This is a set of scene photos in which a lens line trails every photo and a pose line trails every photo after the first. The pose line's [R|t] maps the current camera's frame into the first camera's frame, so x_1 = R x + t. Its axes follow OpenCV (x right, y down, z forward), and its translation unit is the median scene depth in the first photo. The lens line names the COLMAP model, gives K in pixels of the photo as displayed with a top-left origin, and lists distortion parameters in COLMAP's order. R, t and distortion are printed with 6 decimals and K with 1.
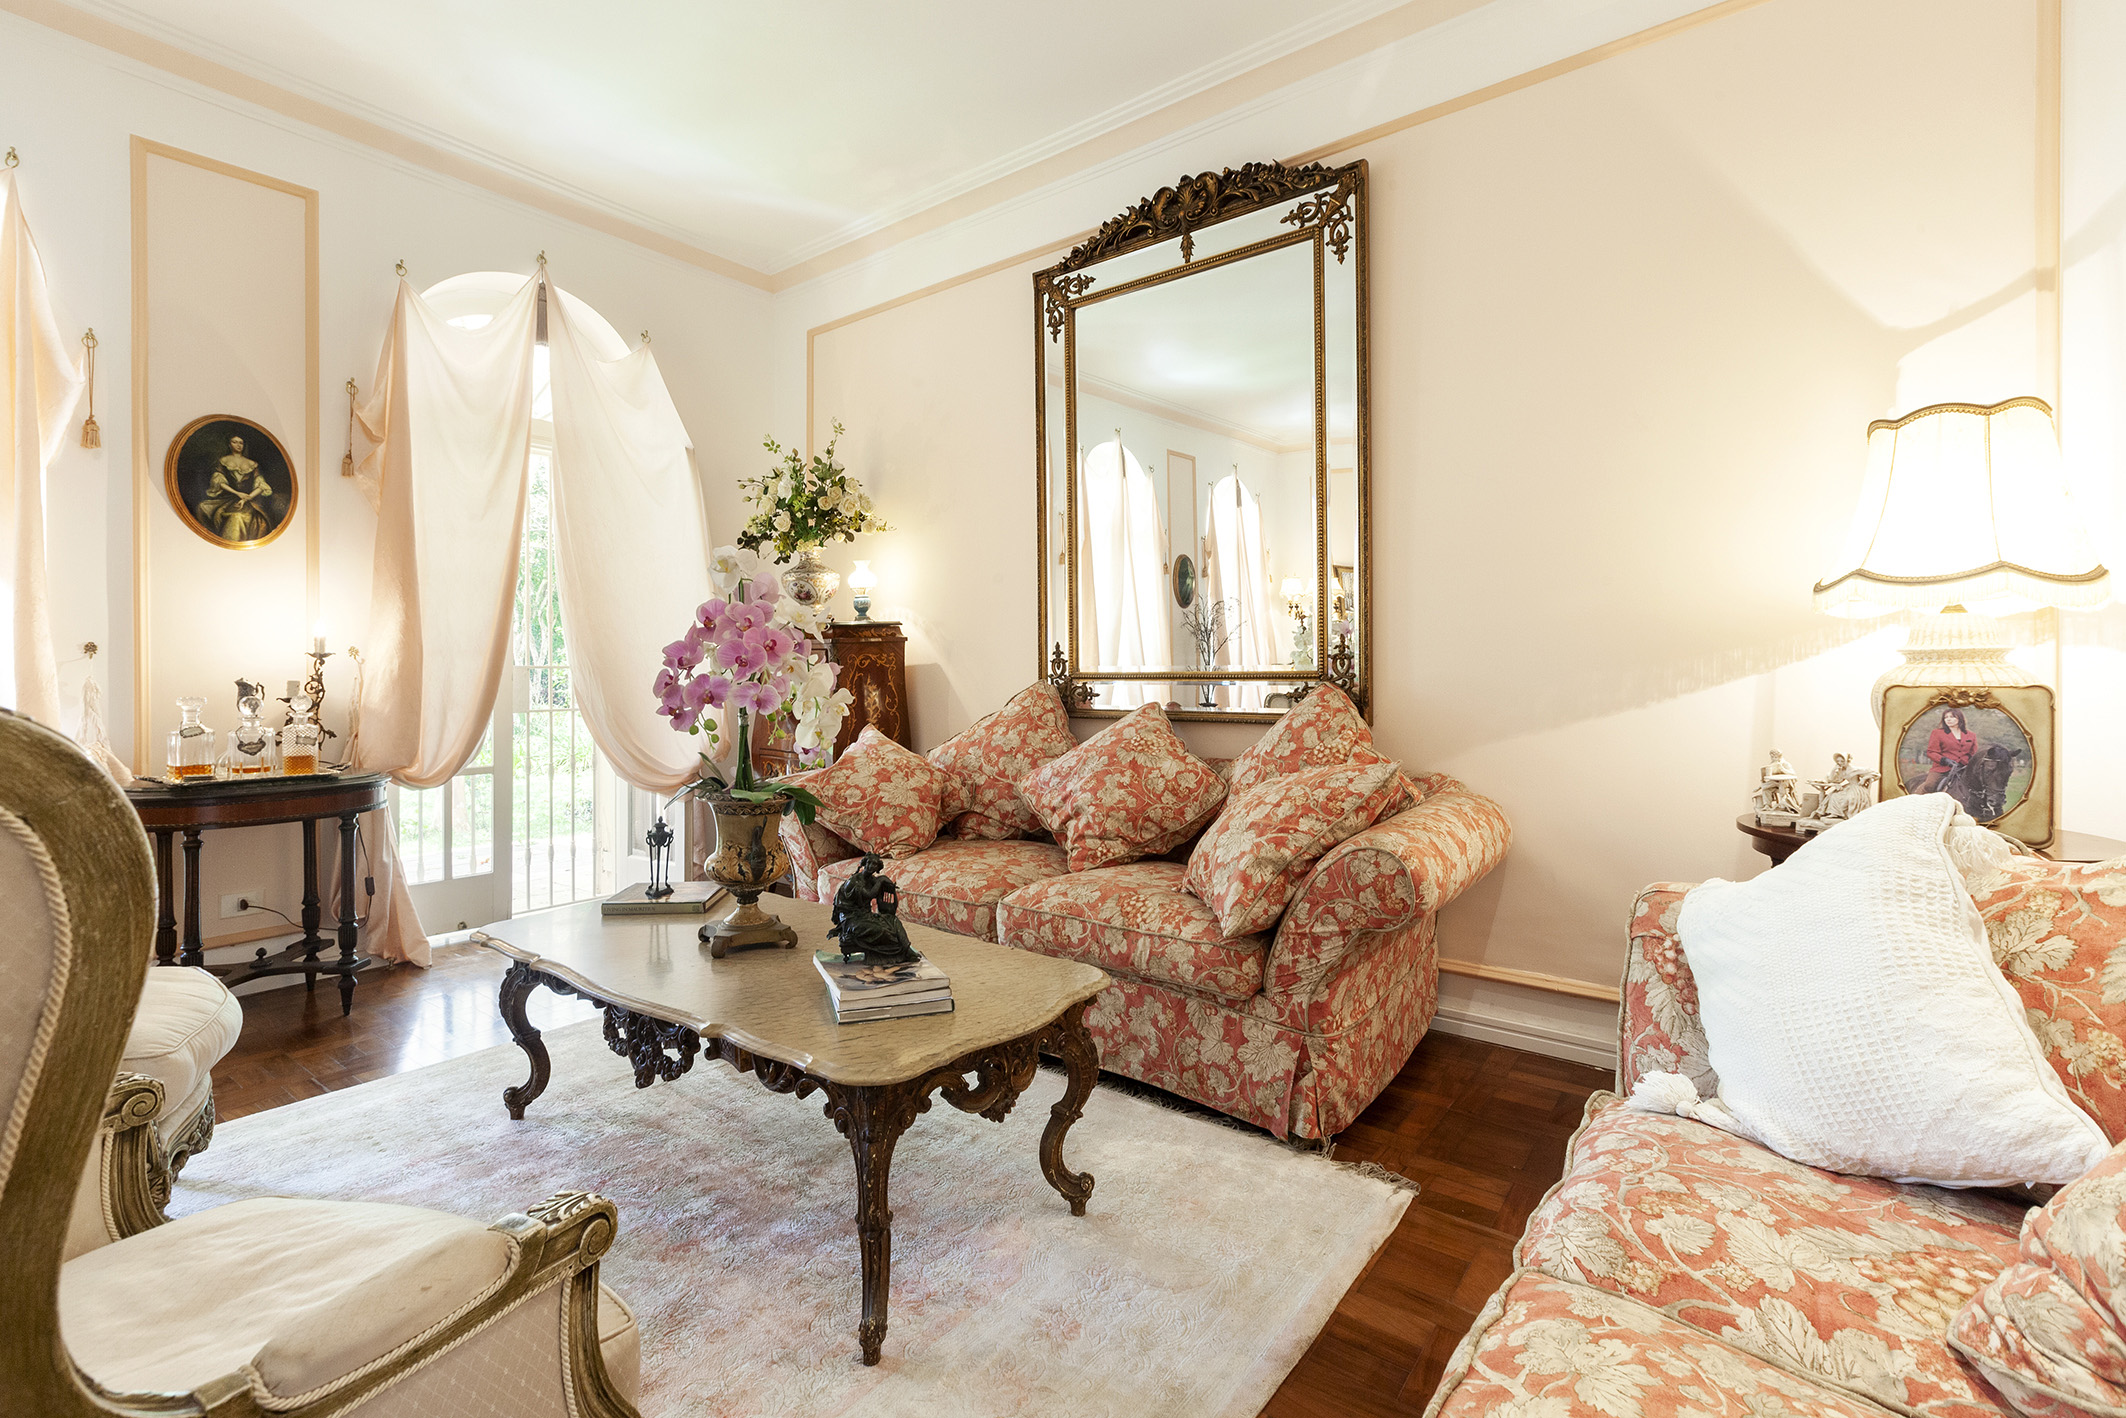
lens RADIAL K [[959.0, 0, 1059.5], [0, 959.0, 689.7], [0, 0, 1]] dist [0.001477, 0.000546]
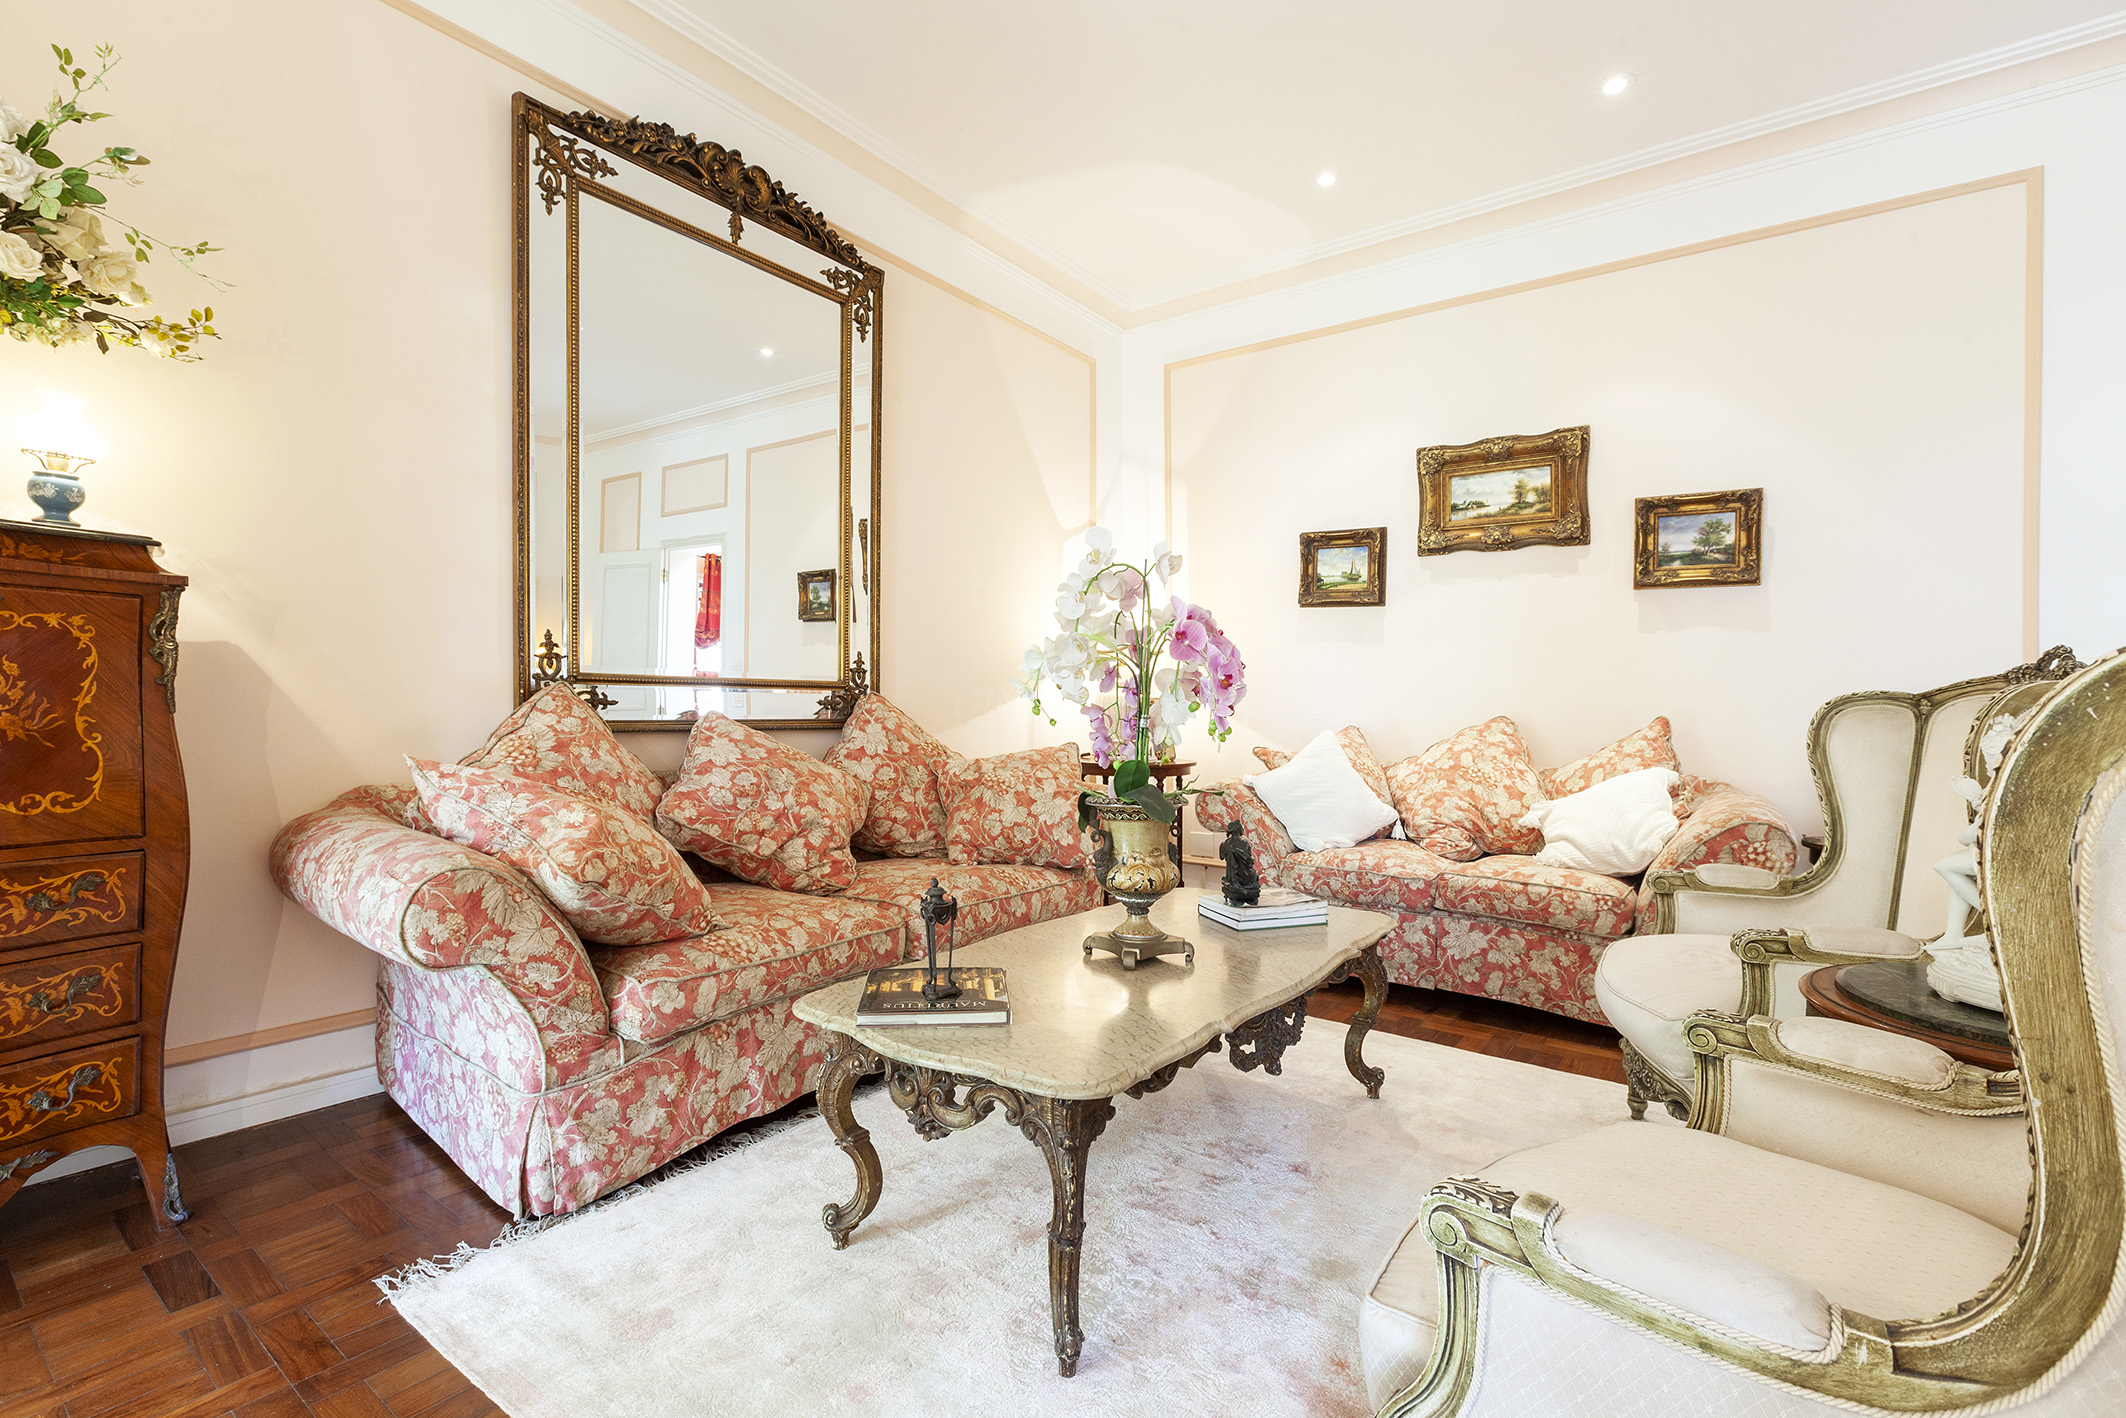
lens RADIAL K [[959.0, 0, 1061.3], [0, 959.0, 712.6], [0, 0, 1]] dist [0.001477, 0.000546]
pose [[-0.022268, -0.000328, 0.999752, -0.810653], [0.005148, 0.999987, 0.000443, 0.016239], [-0.999739, 0.005157, -0.022266, 0.699010]]
